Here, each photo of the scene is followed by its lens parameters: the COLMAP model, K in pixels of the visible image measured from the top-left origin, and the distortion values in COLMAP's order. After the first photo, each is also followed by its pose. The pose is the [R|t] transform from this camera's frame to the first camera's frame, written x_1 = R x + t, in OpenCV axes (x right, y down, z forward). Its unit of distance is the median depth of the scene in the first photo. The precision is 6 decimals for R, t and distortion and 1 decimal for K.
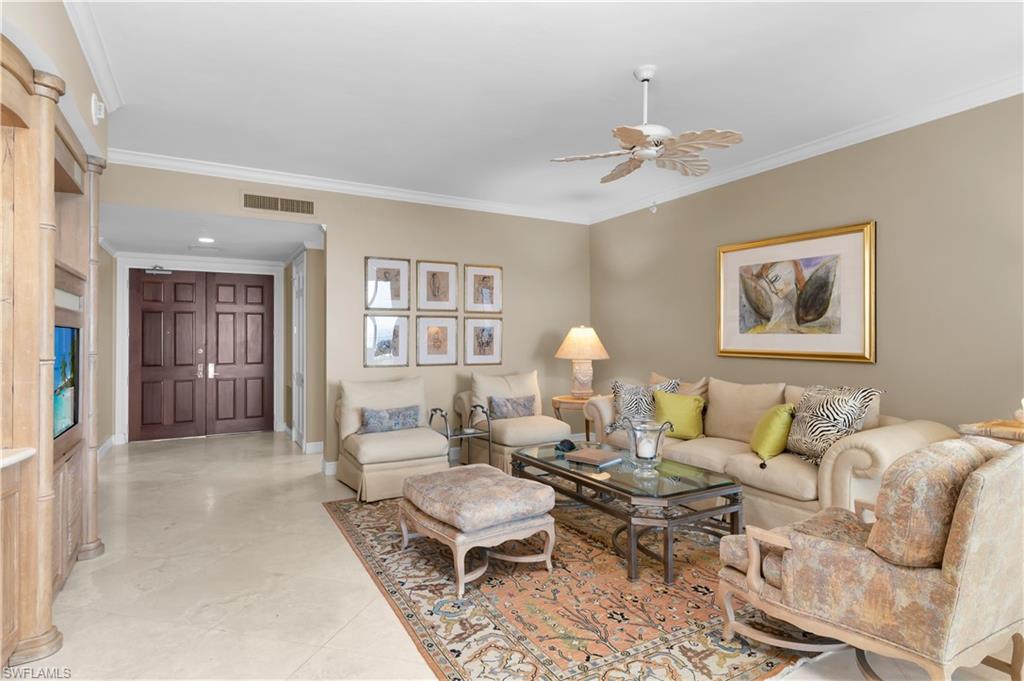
lens RADIAL K [[559.2, 0, 509.4], [0, 559.2, 319.7], [0, 0, 1]] dist [-0.000867, 0.000132]
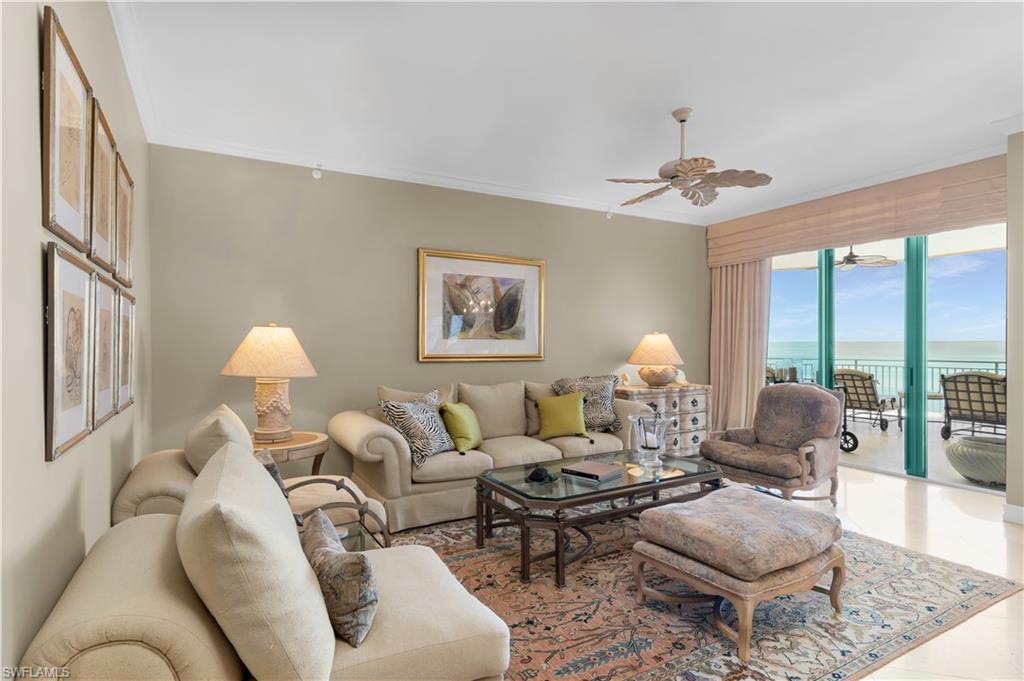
lens RADIAL K [[523.1, 0, 512.6], [0, 523.1, 346.2], [0, 0, 1]] dist [0.007767, 0.000282]
pose [[-0.021156, -0.012036, 0.999704, -0.631944], [-0.032607, 0.999404, 0.011343, 0.026591], [-0.999244, -0.032357, -0.021535, 1.022082]]
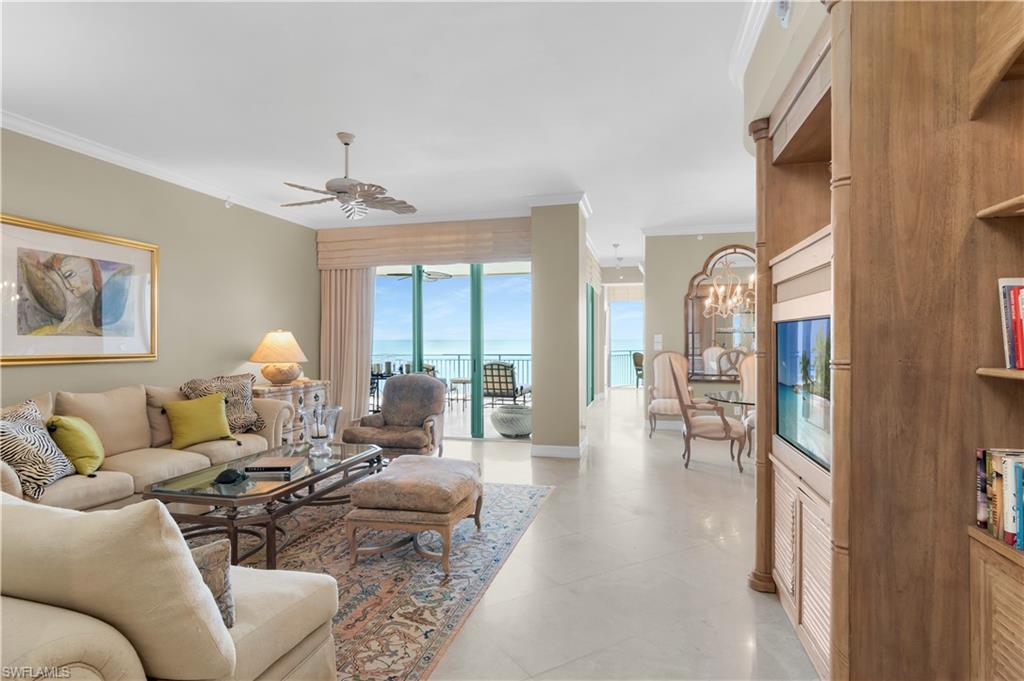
lens RADIAL K [[545.7, 0, 510.8], [0, 545.7, 343.5], [0, 0, 1]] dist [0.001882, -0.000434]
pose [[-0.737766, -0.007842, 0.675011, -0.681299], [-0.025871, 0.999526, -0.016664, 0.036280], [-0.674561, -0.029758, -0.737619, 1.255572]]
